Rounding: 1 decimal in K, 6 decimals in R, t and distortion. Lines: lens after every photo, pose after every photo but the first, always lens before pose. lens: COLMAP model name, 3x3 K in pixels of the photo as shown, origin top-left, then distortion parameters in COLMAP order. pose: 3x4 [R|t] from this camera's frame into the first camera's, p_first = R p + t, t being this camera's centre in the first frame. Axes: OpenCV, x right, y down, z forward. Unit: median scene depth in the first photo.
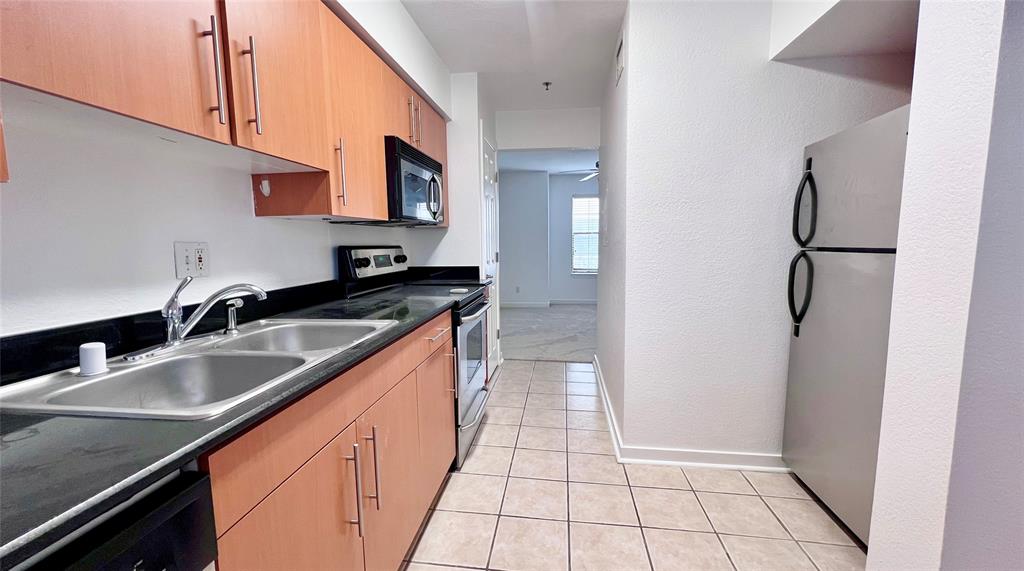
lens RADIAL K [[413.2, 0, 512.0], [0, 413.2, 285.5], [0, 0, 1]] dist [-0.002589, -0.000110]
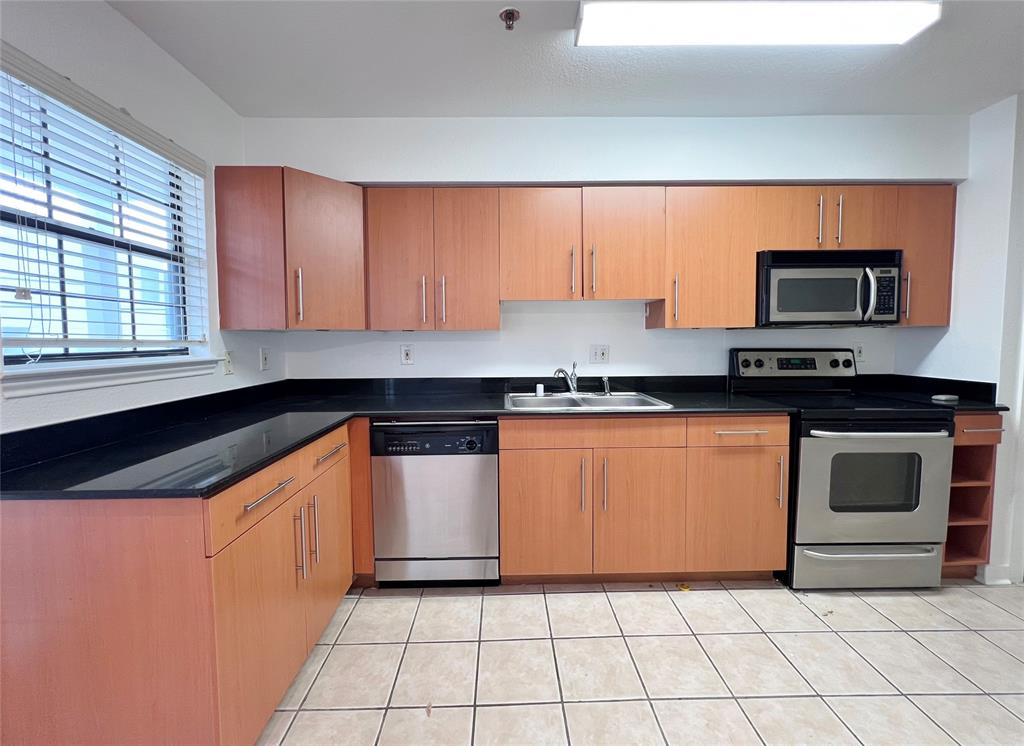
lens RADIAL K [[419.5, 0, 507.6], [0, 419.5, 364.1], [0, 0, 1]] dist [-0.000195, -0.000039]
pose [[0.134760, 0.072871, -0.988195, 0.708754], [-0.101986, 0.993016, 0.059319, -0.055142], [0.985616, 0.092789, 0.141251, 0.186359]]
